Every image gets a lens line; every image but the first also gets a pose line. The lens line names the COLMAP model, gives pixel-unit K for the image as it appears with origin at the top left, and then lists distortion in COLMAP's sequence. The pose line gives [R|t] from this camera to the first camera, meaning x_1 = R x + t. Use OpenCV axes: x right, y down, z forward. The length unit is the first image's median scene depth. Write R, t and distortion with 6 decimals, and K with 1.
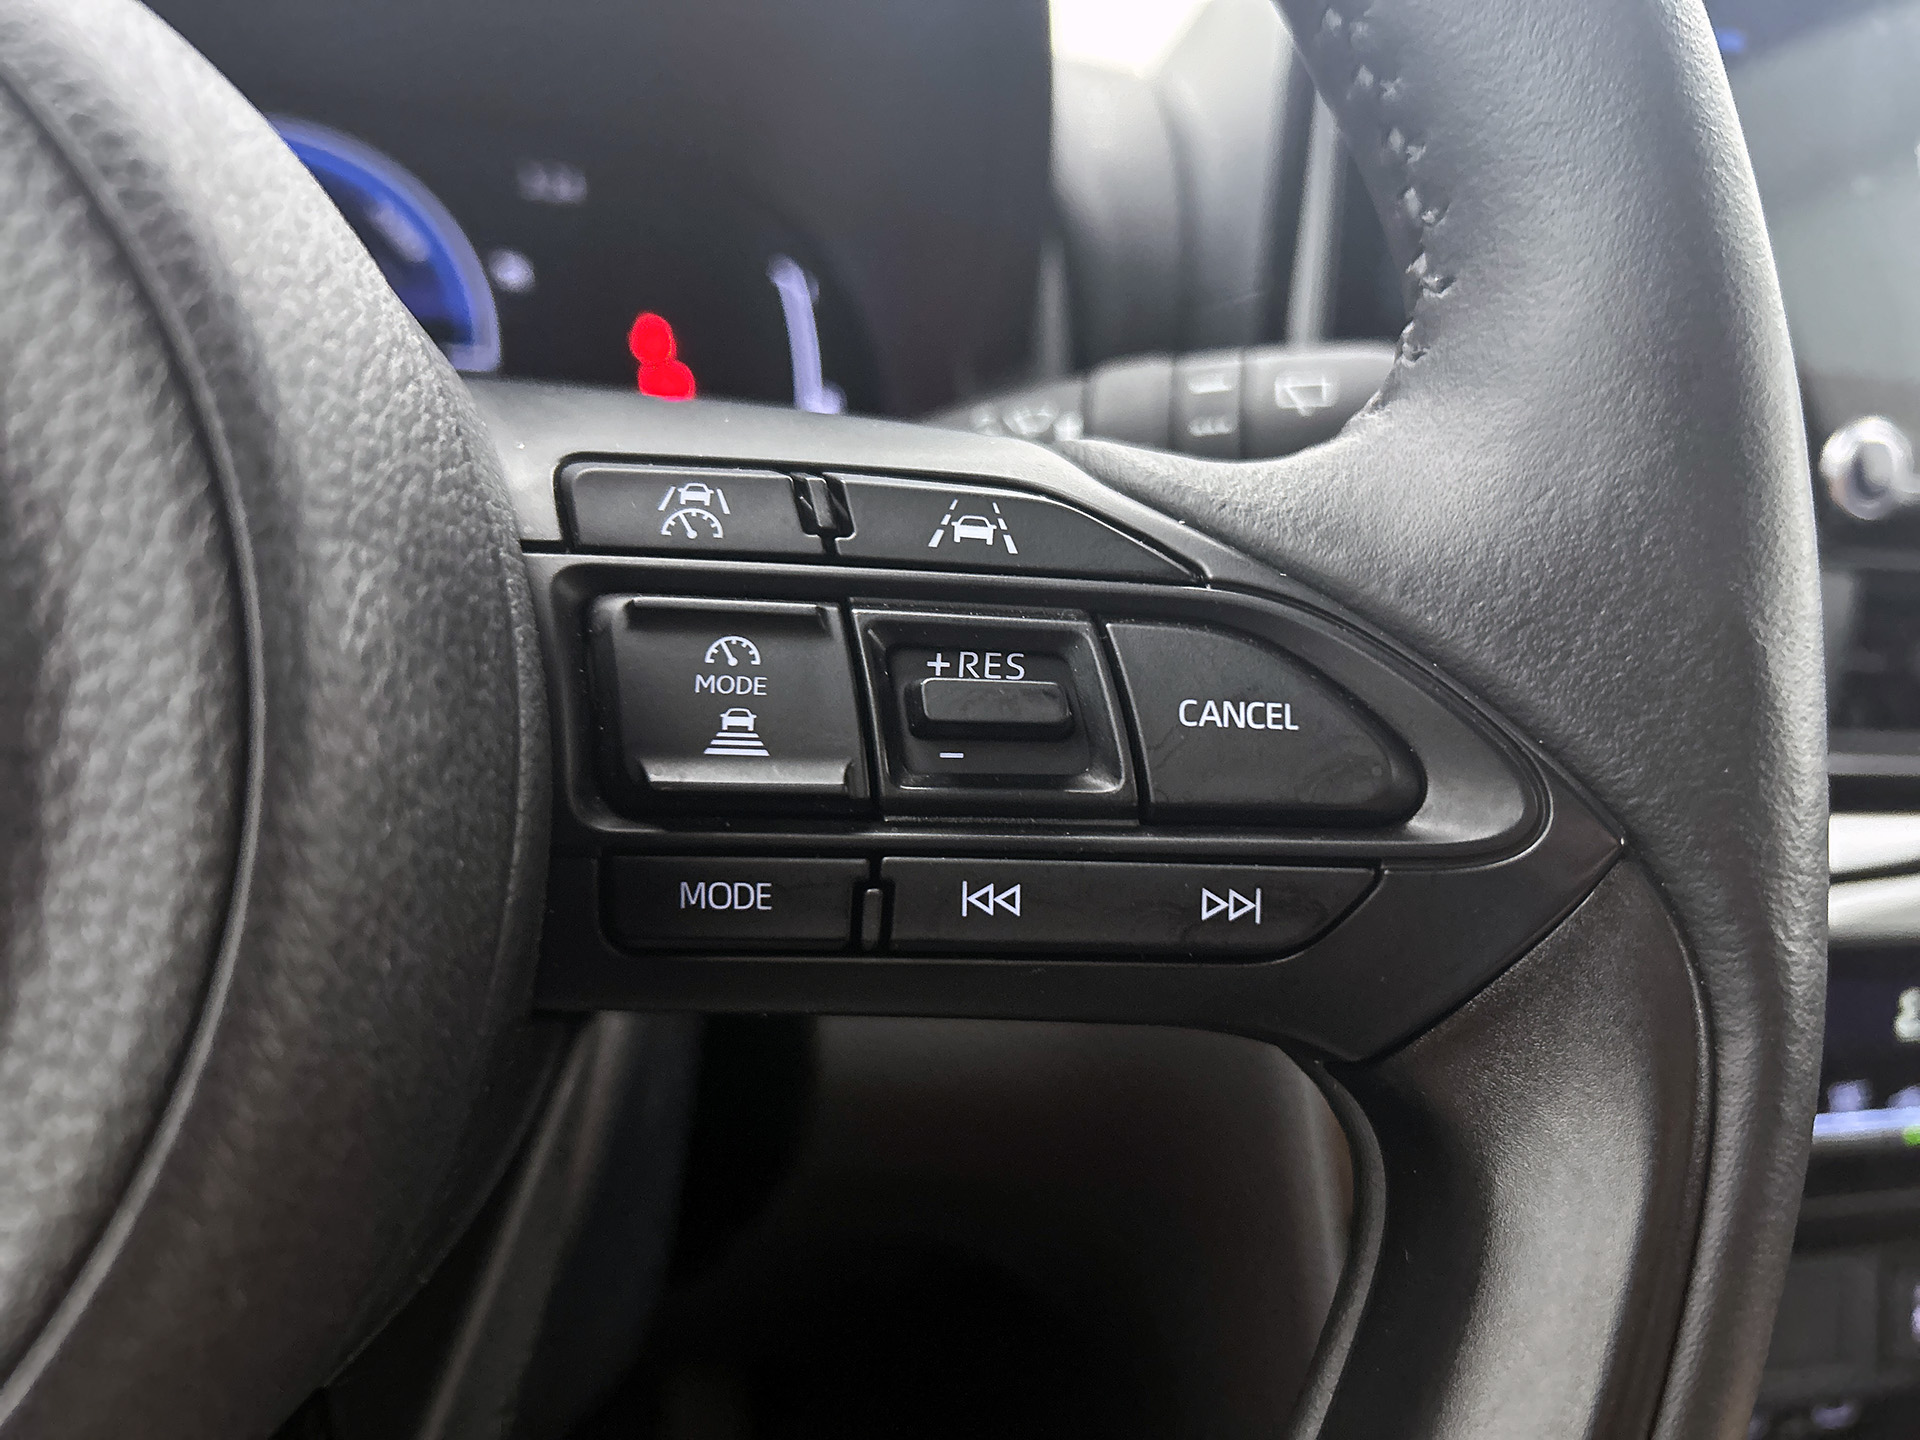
lens RADIAL K [[1452.9, 0, 951.7], [0, 1452.9, 717.7], [0, 0, 1]] dist [0.016607, -0.020346]
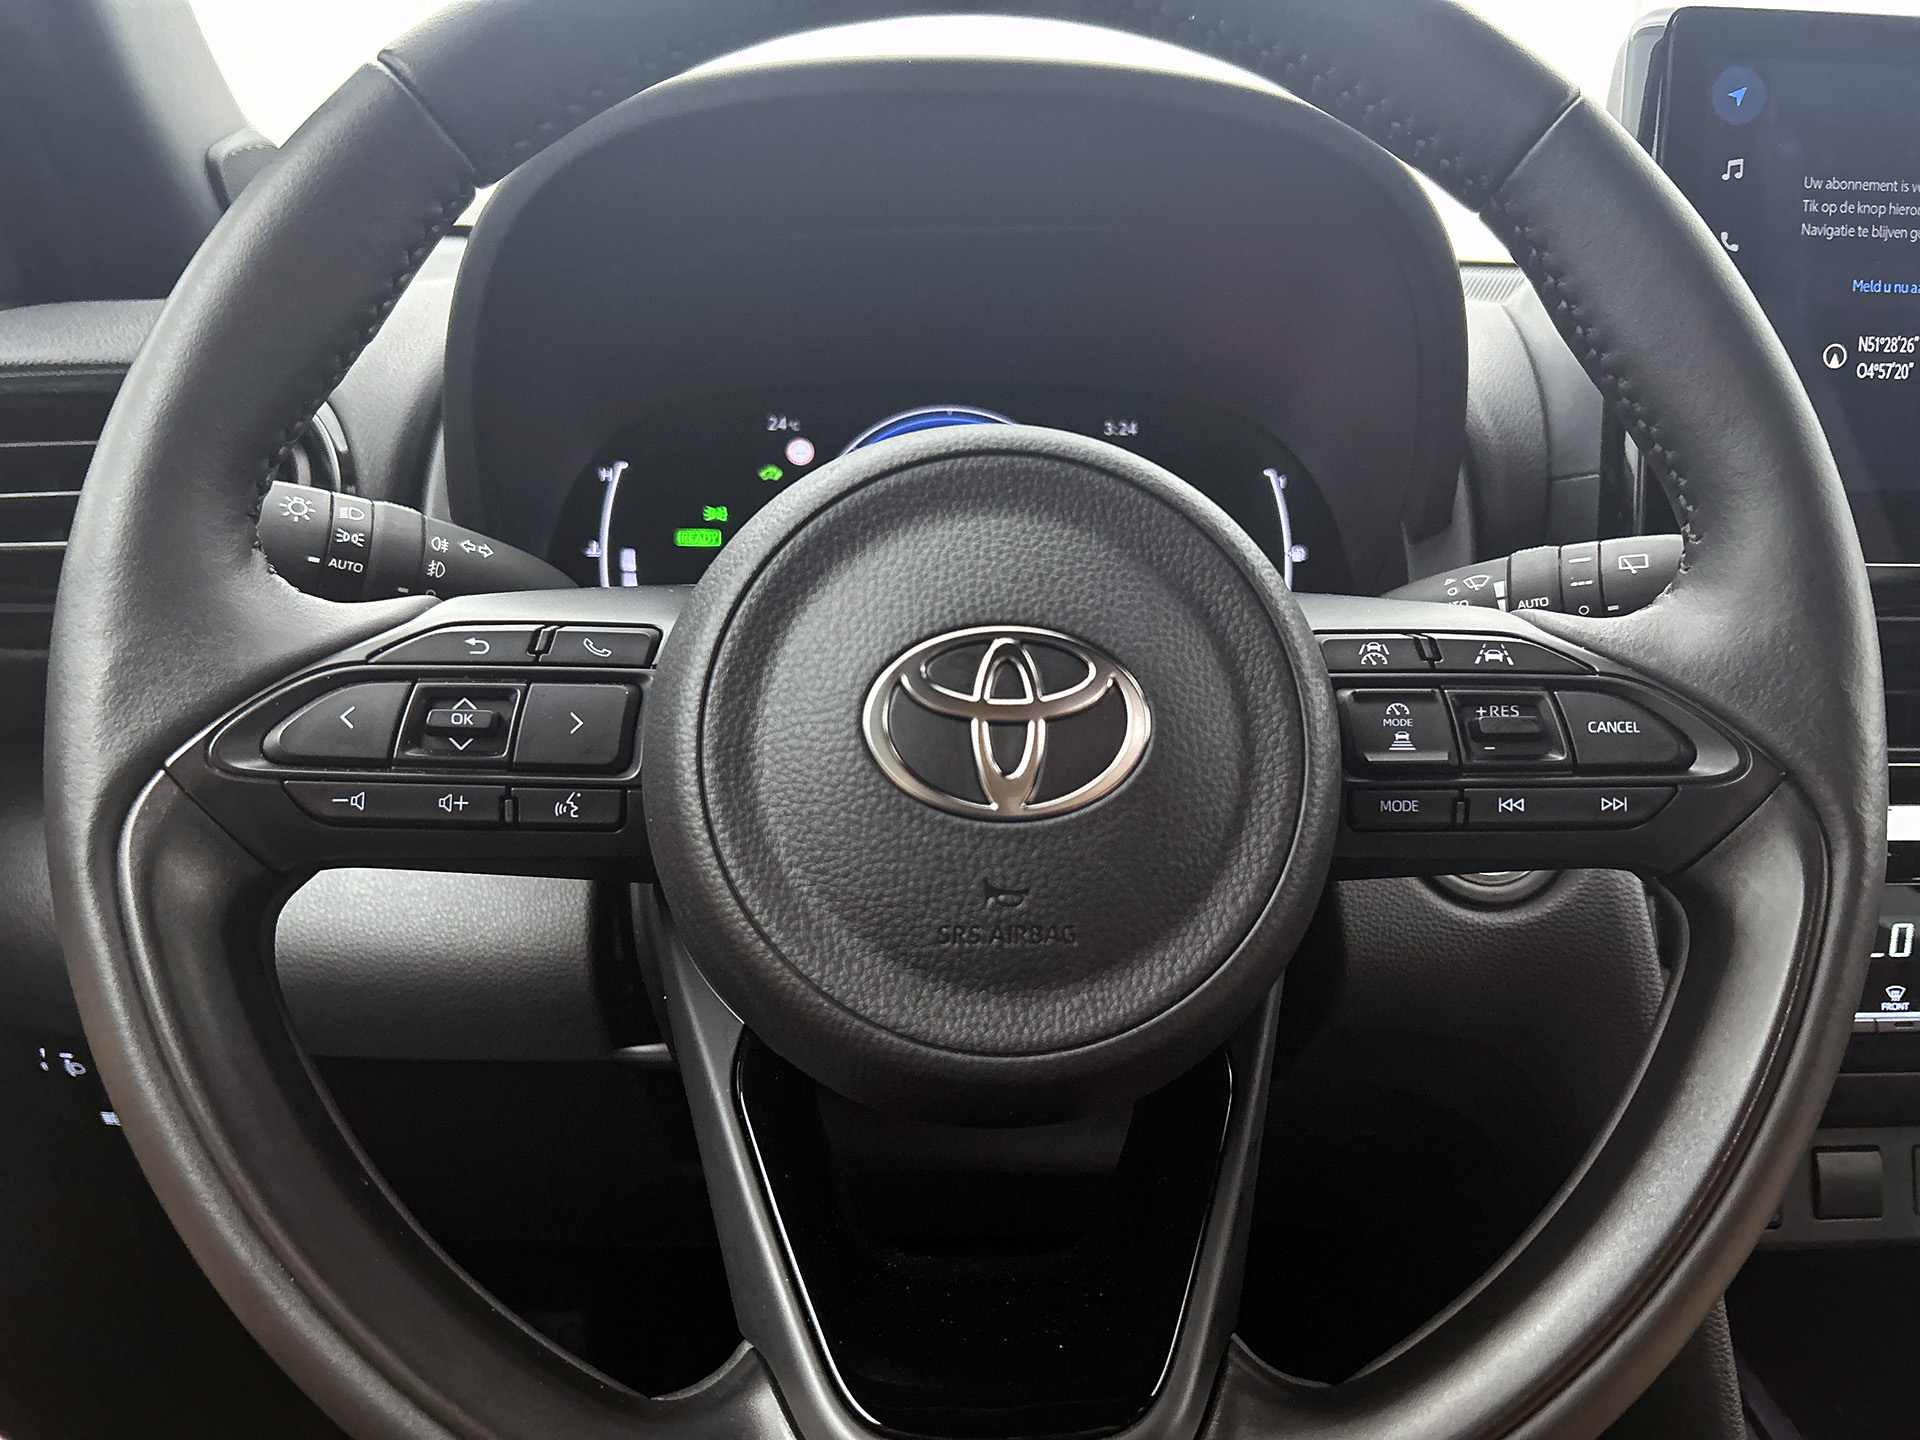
lens RADIAL K [[1452.9, 0, 973.7], [0, 1452.9, 727.9], [0, 0, 1]] dist [0.016607, -0.020346]
pose [[0.981261, -0.035287, -0.189424, -0.395473], [0.027949, 0.998757, -0.041274, 0.070221], [0.190645, 0.035207, 0.981028, -1.612443]]
